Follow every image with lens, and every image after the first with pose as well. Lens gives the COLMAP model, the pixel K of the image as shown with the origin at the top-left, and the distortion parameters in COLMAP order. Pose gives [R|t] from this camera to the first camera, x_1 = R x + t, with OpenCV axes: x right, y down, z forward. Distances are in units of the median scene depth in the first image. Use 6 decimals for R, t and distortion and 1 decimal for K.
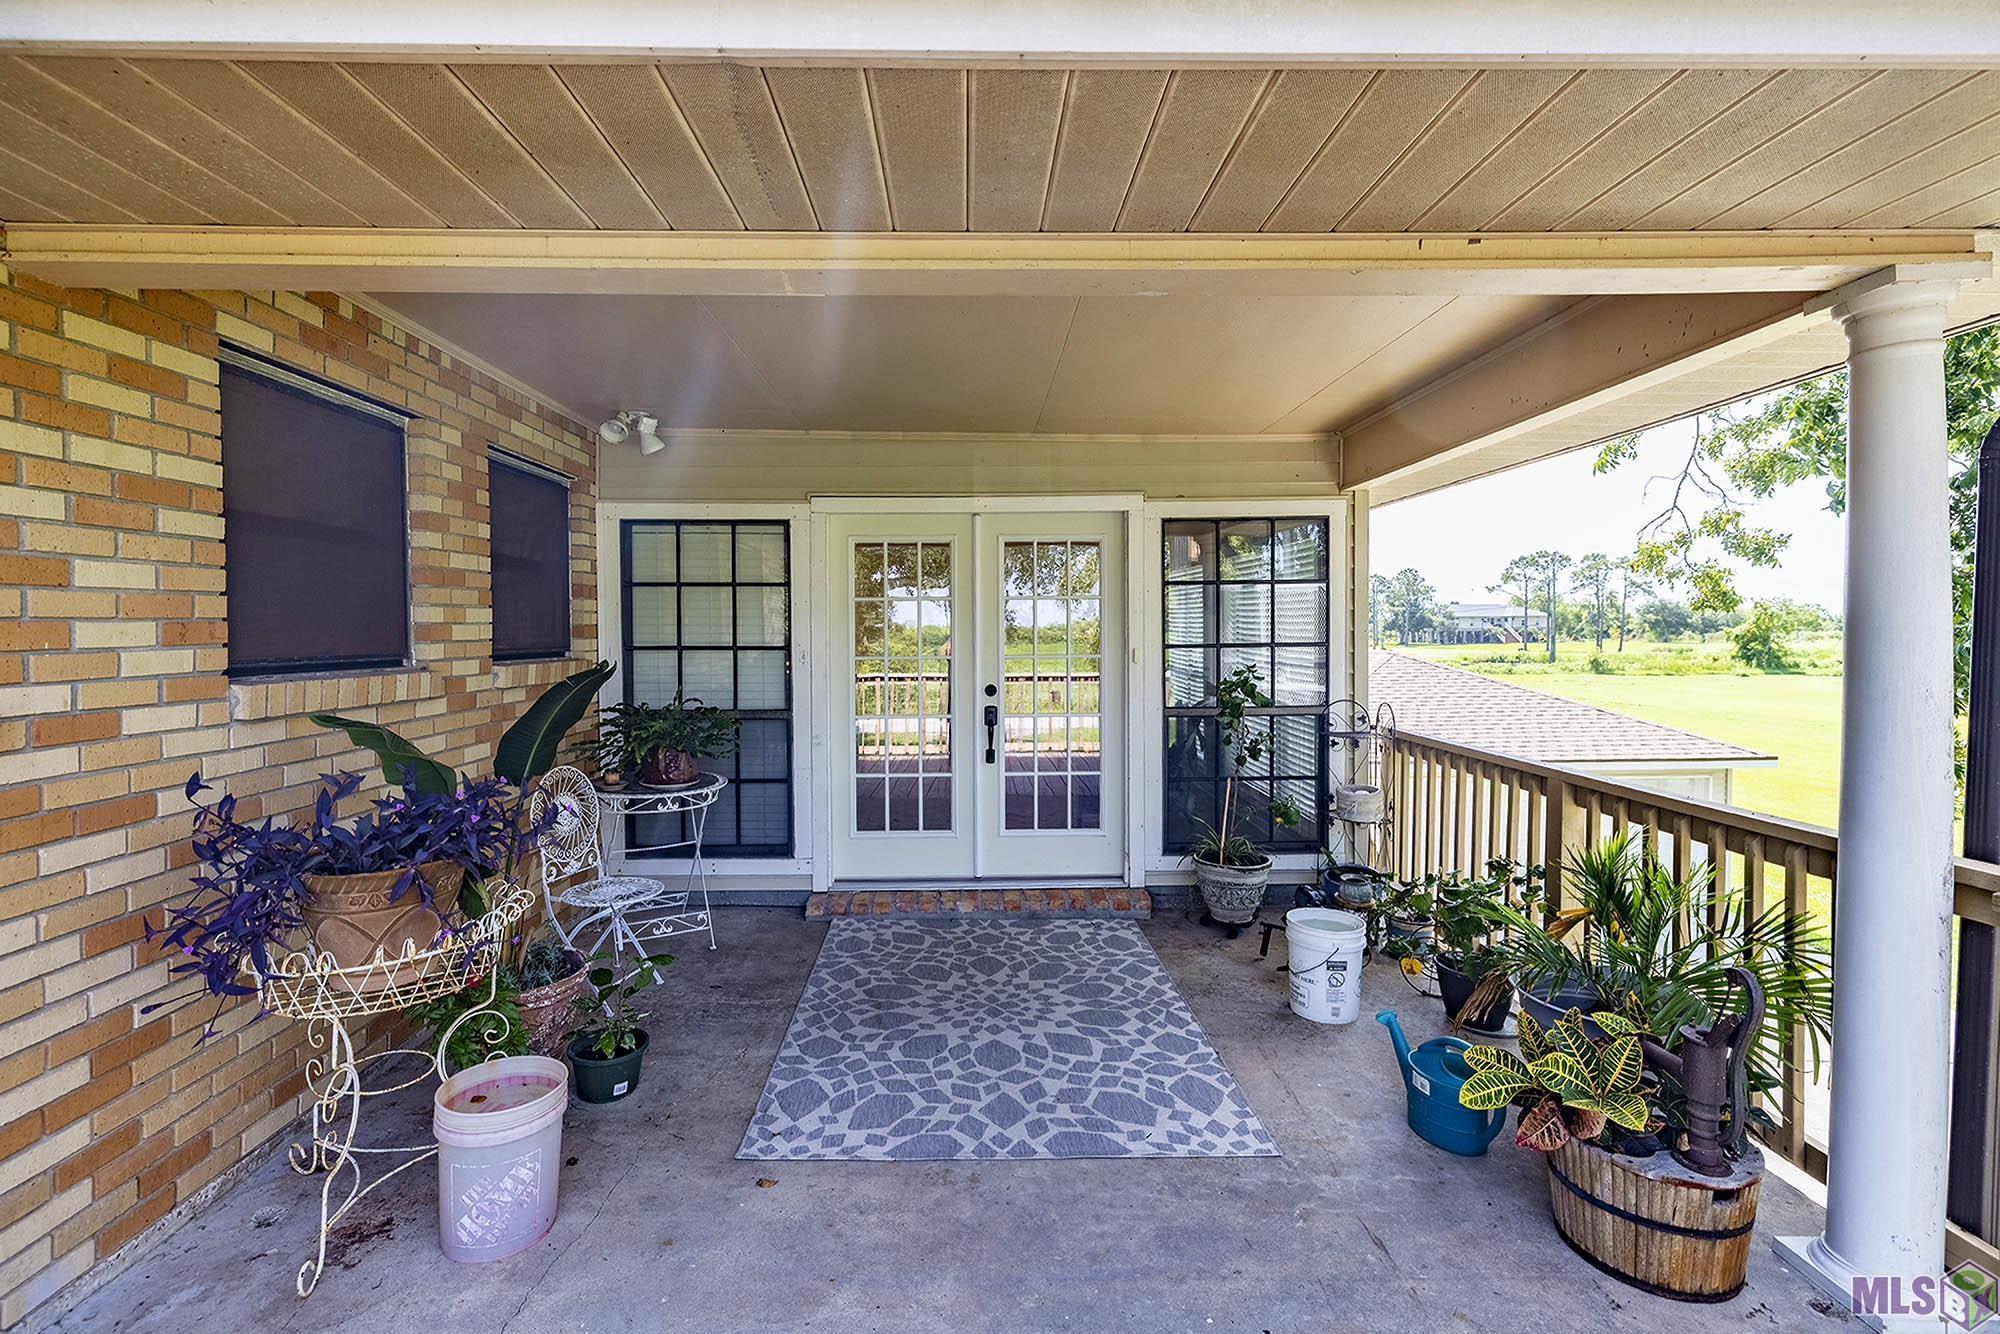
lens RADIAL K [[896.0, 0, 976.7], [0, 896.0, 627.4], [0, 0, 1]] dist [-0.001995, -0.000499]
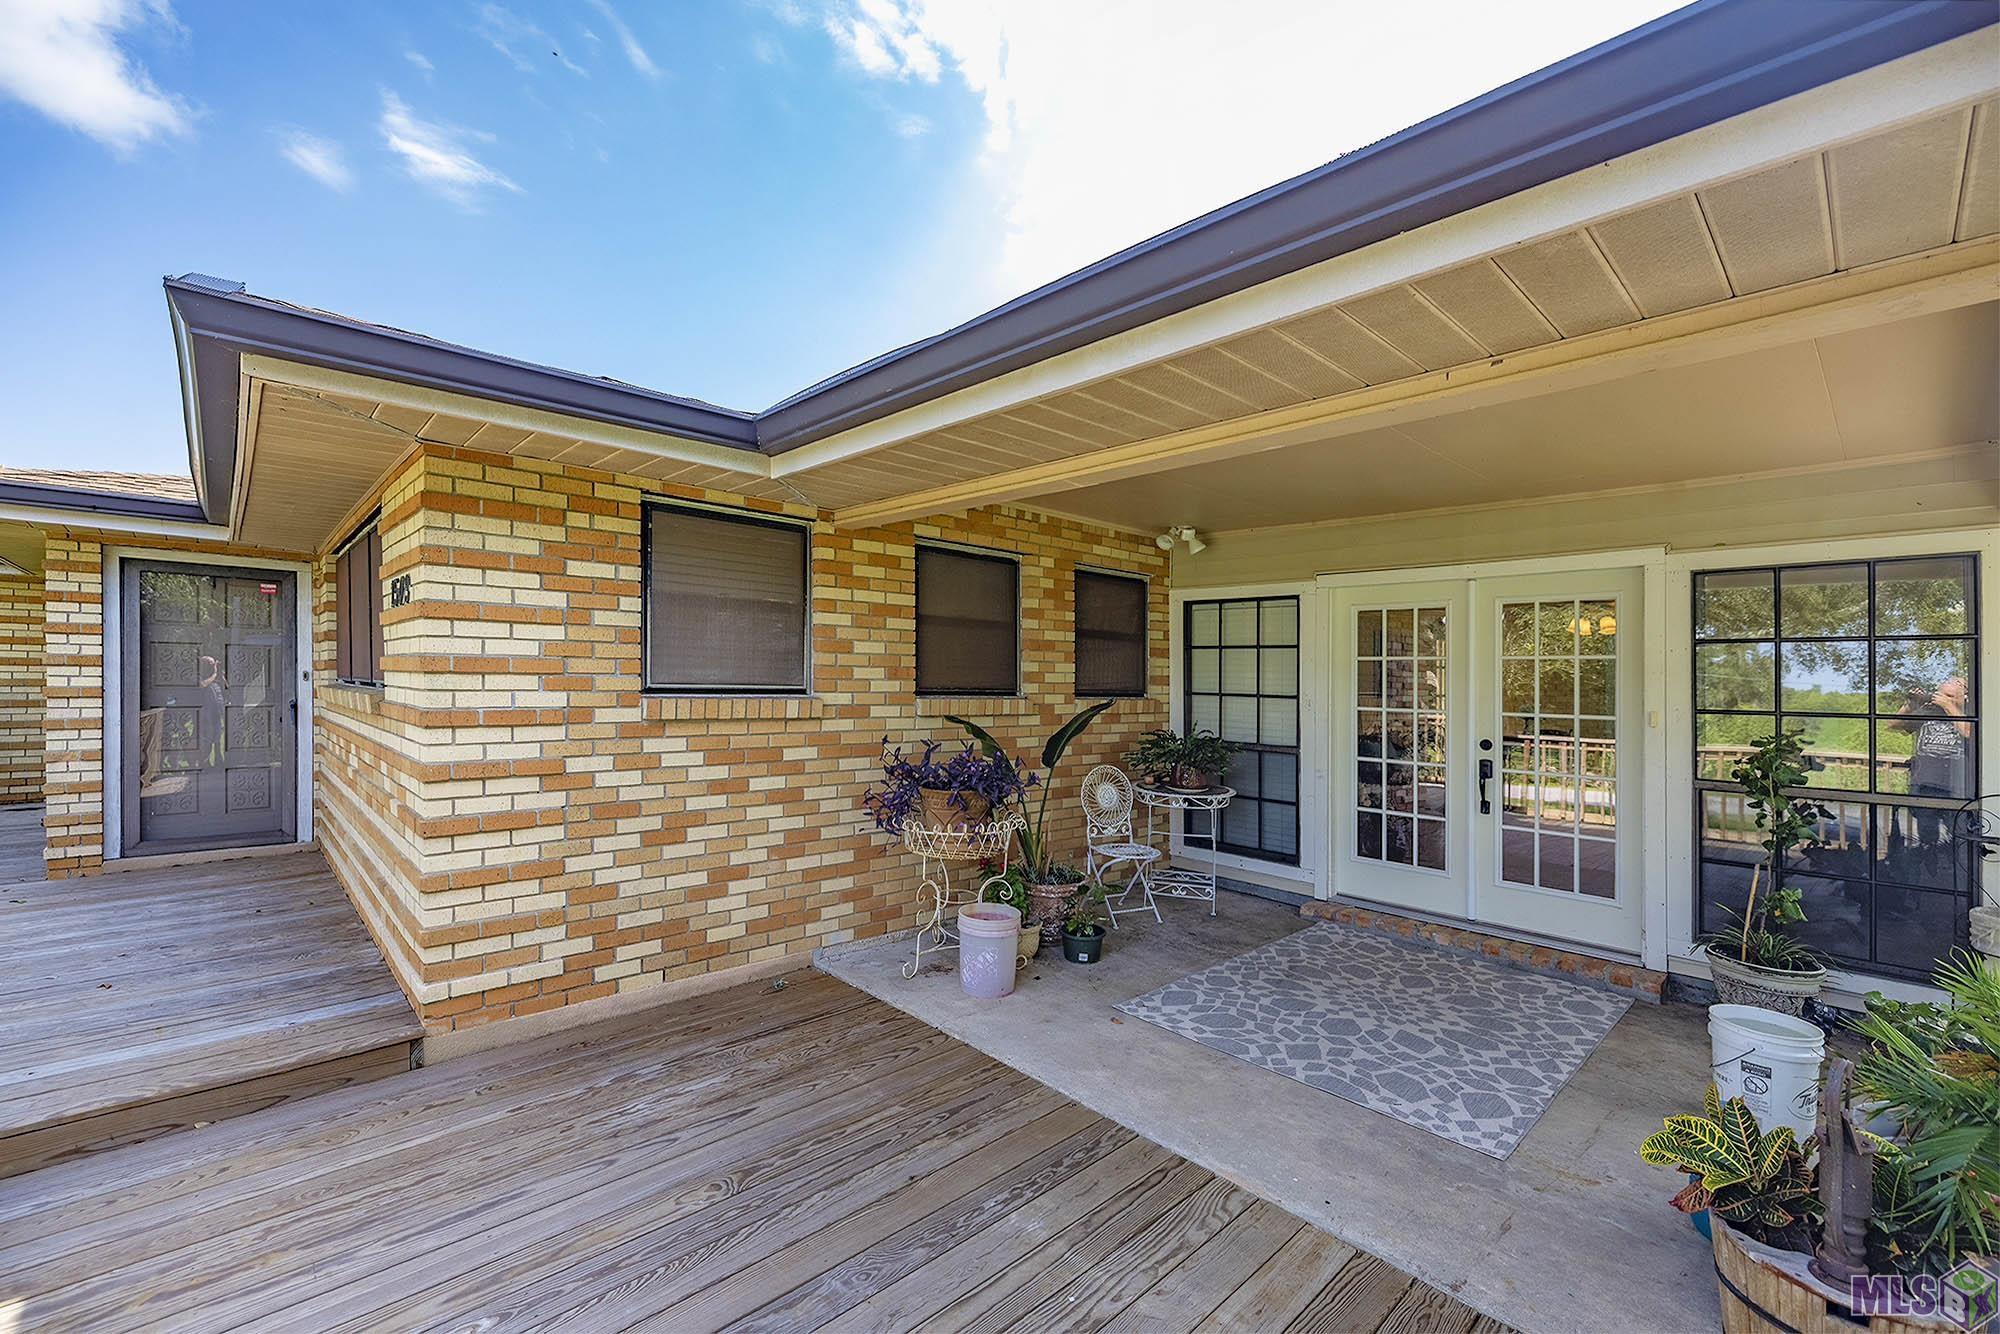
lens RADIAL K [[834.2, 0, 1000.6], [0, 834.2, 666.2], [0, 0, 1]] dist [0.002652, 0.000365]
pose [[0.679696, 0.008898, -0.733440, 0.510685], [-0.024324, 0.999650, -0.010413, 0.002529], [0.733090, 0.024918, 0.679675, -0.133835]]
